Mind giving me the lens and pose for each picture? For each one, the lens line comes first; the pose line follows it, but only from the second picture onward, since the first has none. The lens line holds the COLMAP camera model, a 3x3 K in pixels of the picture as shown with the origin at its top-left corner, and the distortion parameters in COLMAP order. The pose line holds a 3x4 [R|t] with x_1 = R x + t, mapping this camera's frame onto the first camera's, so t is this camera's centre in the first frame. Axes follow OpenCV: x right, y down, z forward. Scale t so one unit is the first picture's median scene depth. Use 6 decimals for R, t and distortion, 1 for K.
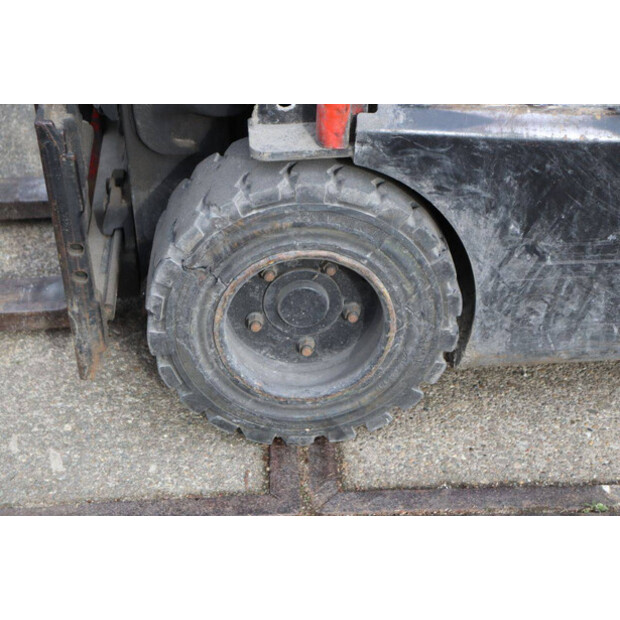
lens RADIAL K [[1216.2, 0, 310.0], [0, 1216.2, 310.0], [0, 0, 1]] dist [0.279991, 0.034064]
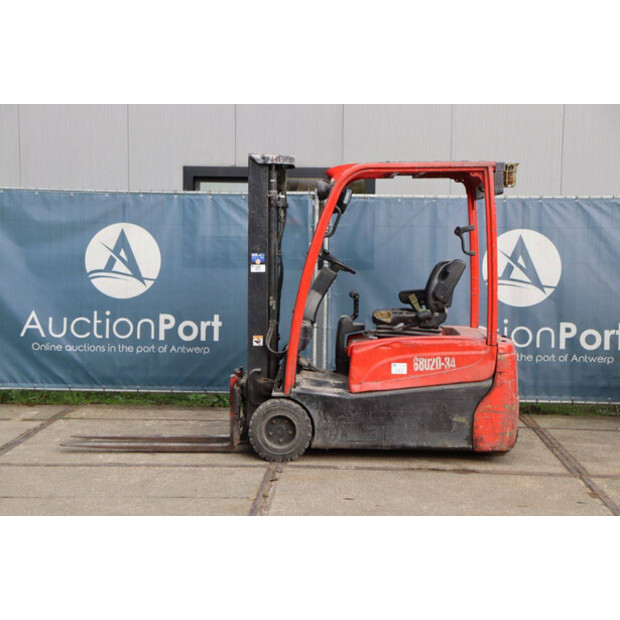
lens RADIAL K [[1221.7, 0, 310.0], [0, 1221.7, 310.0], [0, 0, 1]] dist [0.301639, -0.310726]
pose [[0.996176, 0.029176, -0.082349, 0.530123], [-0.066669, 0.863037, -0.500723, 2.141210], [0.056462, 0.504298, 0.861682, -3.661243]]
